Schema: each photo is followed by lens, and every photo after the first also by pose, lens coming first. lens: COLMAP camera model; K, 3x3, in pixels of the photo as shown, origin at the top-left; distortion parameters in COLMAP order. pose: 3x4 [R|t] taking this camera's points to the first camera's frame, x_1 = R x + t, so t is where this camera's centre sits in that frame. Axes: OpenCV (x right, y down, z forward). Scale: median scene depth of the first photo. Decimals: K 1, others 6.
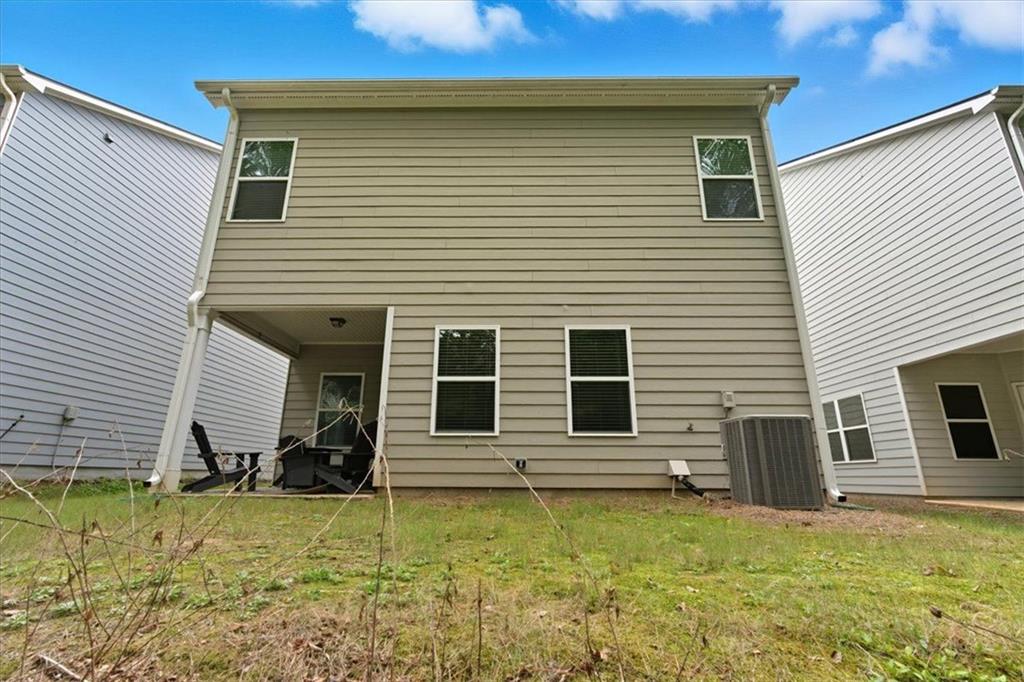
lens RADIAL K [[463.7, 0, 512.0], [0, 463.7, 341.0], [0, 0, 1]] dist [-0.000989, 0.001313]
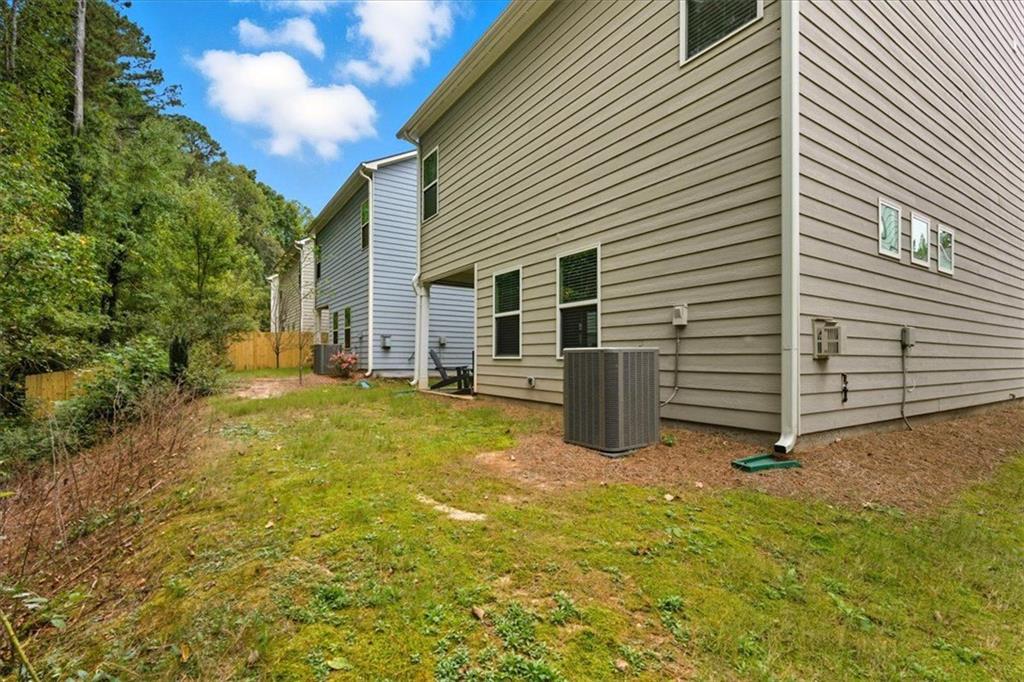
lens RADIAL K [[463.7, 0, 512.0], [0, 463.7, 341.0], [0, 0, 1]] dist [-0.000989, 0.001313]
pose [[0.567802, -0.033523, -0.822482, 0.881719], [0.245415, 0.960625, 0.130269, -0.007276], [0.785730, -0.275817, 0.553672, 0.283682]]
